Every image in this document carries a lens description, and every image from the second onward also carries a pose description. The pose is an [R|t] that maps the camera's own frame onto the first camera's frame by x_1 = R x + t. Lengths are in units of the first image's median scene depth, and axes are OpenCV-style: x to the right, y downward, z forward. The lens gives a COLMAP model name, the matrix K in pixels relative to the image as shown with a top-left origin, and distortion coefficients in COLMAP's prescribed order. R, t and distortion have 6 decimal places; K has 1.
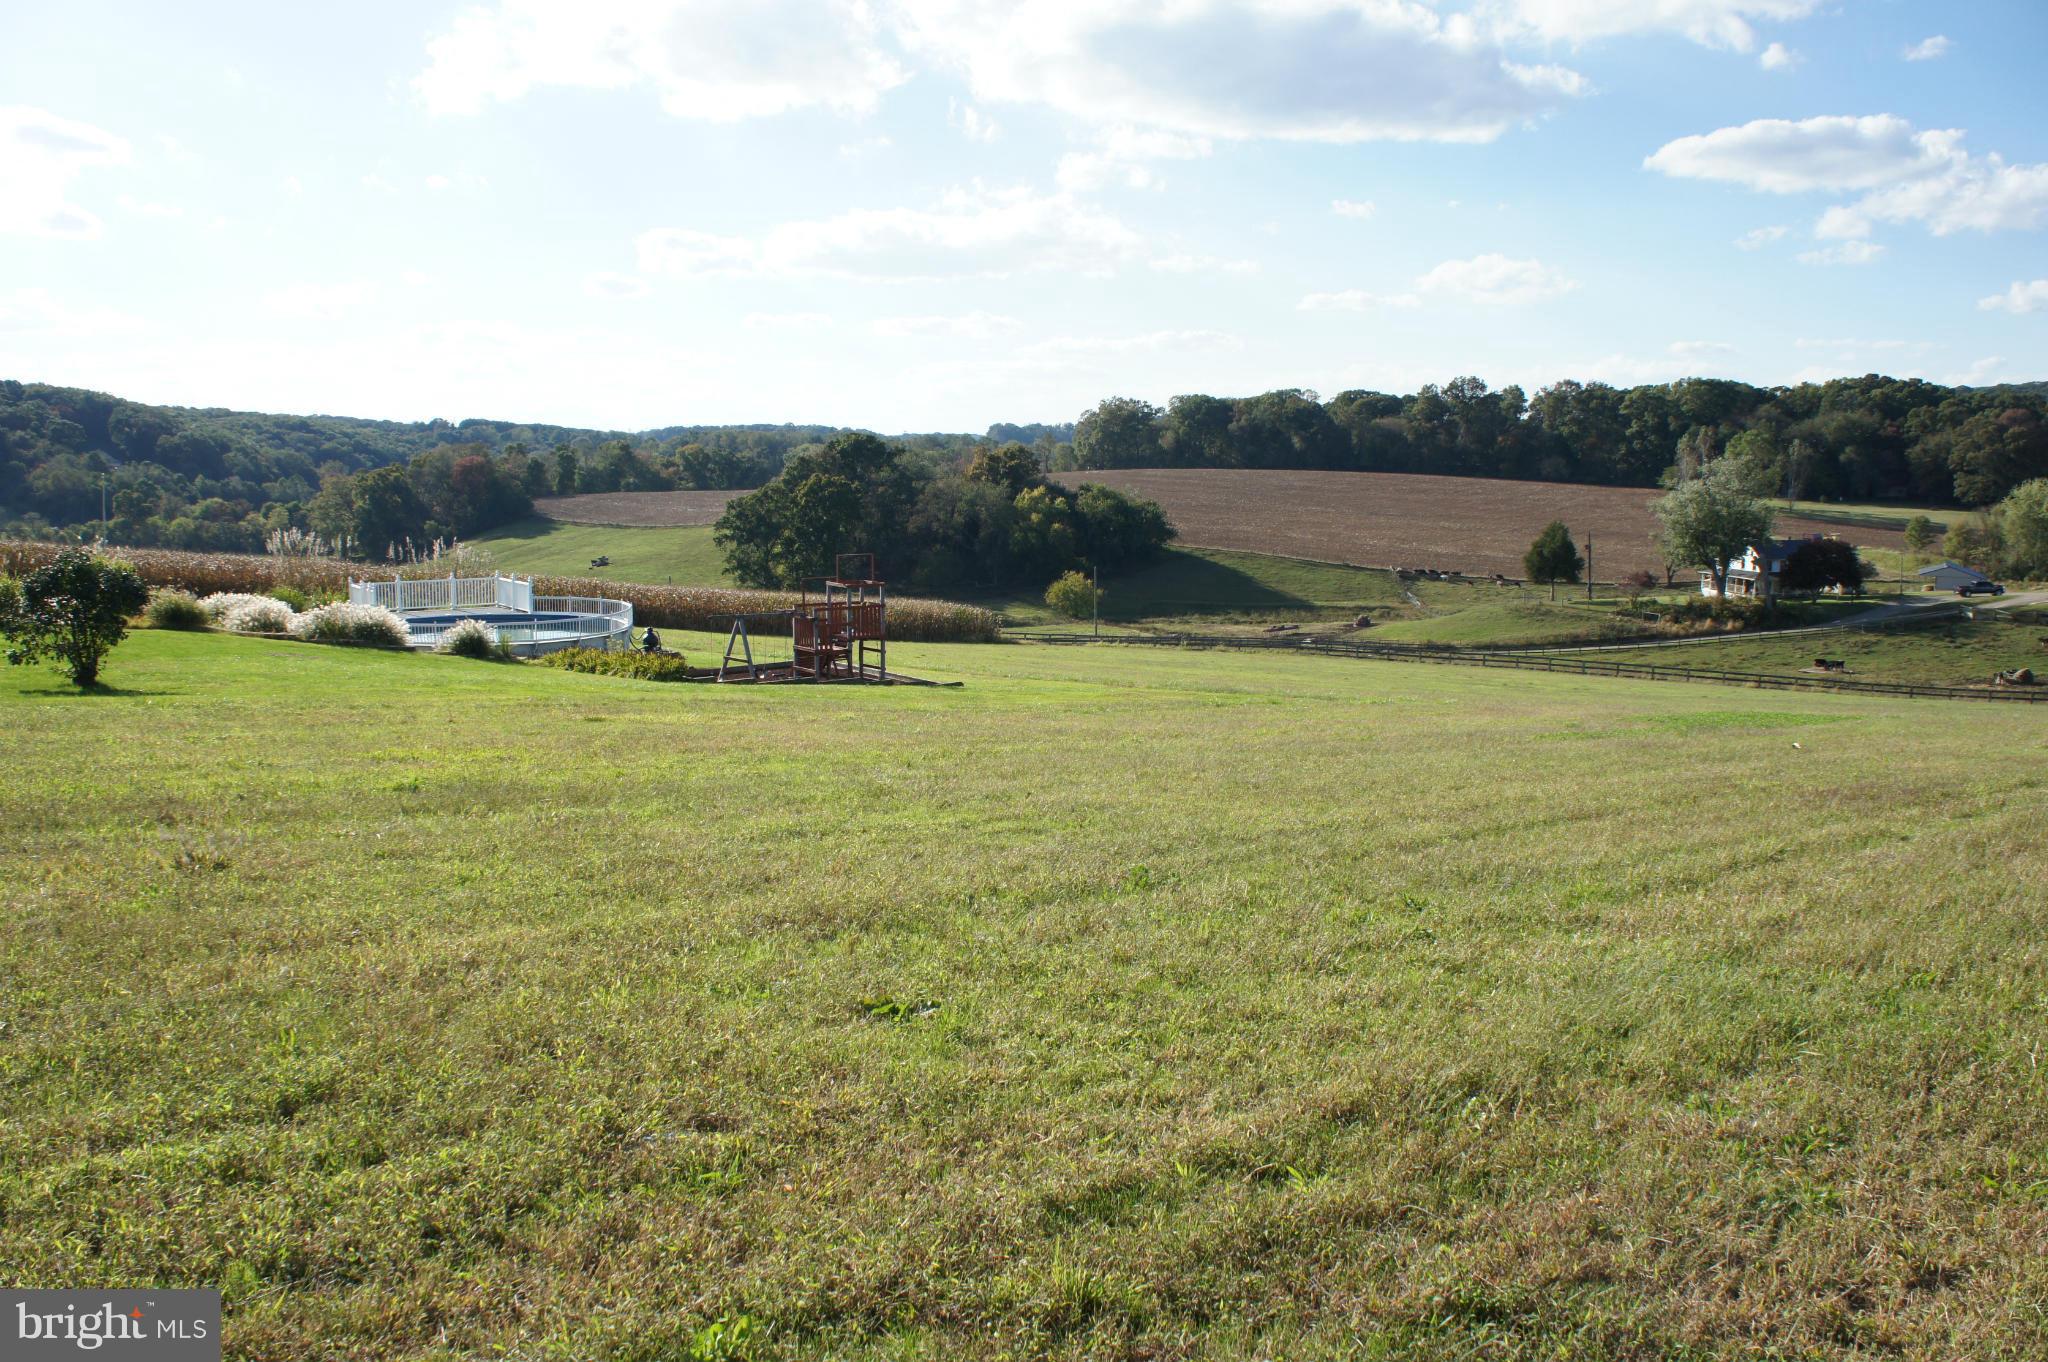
lens RADIAL K [[1616.9, 0, 1017.1], [0, 1616.9, 690.7], [0, 0, 1]] dist [-0.181258, 0.133727]
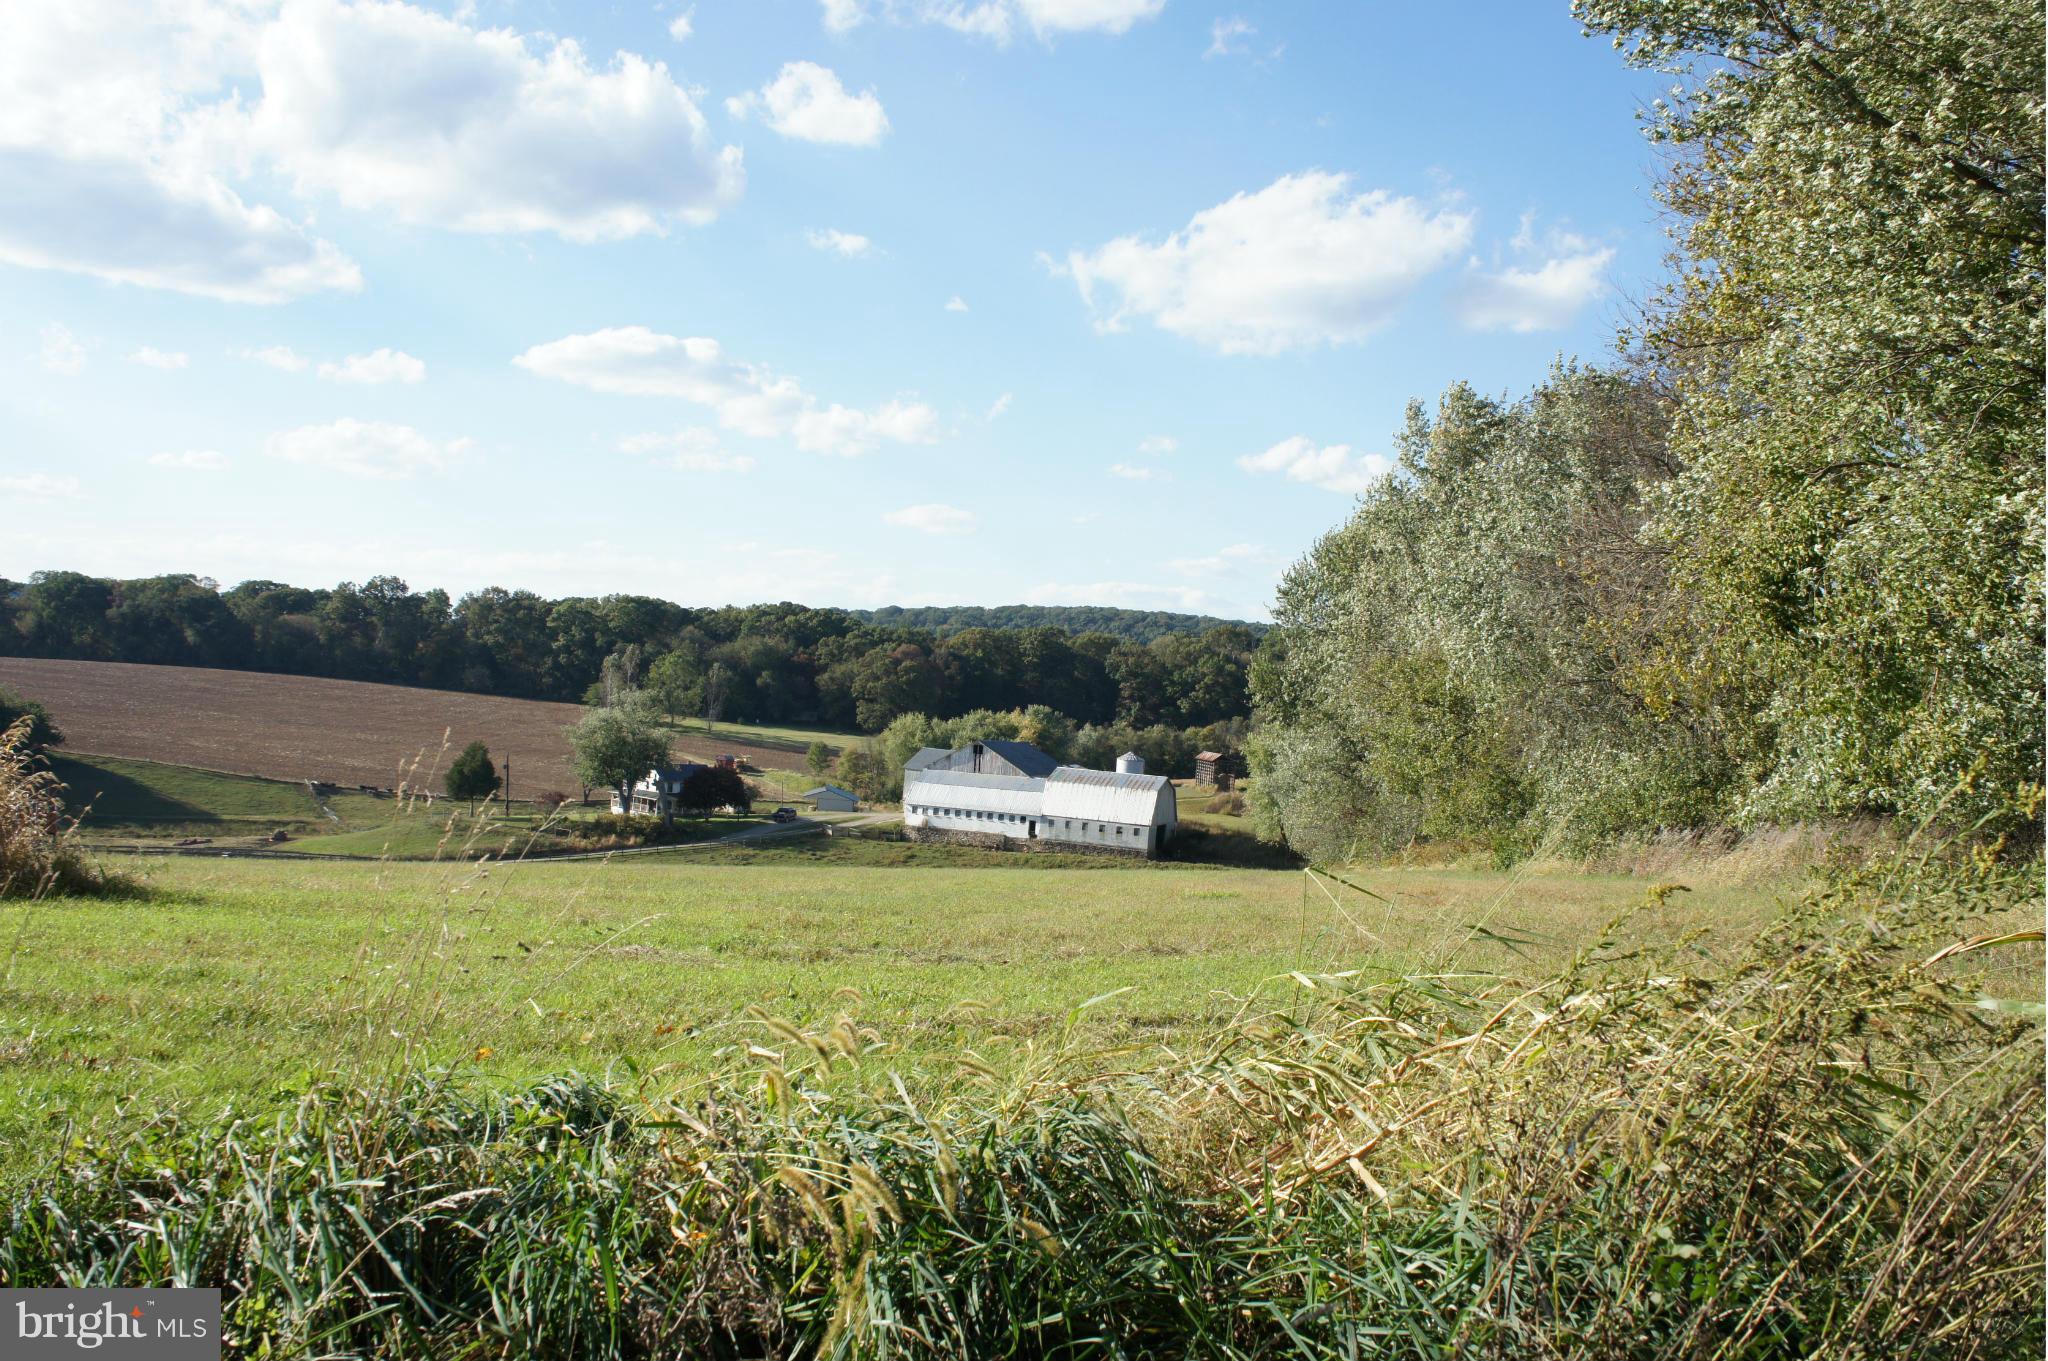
lens RADIAL K [[1875.0, 0, 1013.6], [0, 1875.0, 678.6], [0, 0, 1]] dist [-0.120516, 0.173933]
pose [[0.821034, 0.054703, 0.568253, -0.041507], [0.020132, 0.992005, -0.124584, 0.007442], [-0.570525, 0.113727, 0.813368, -0.125347]]
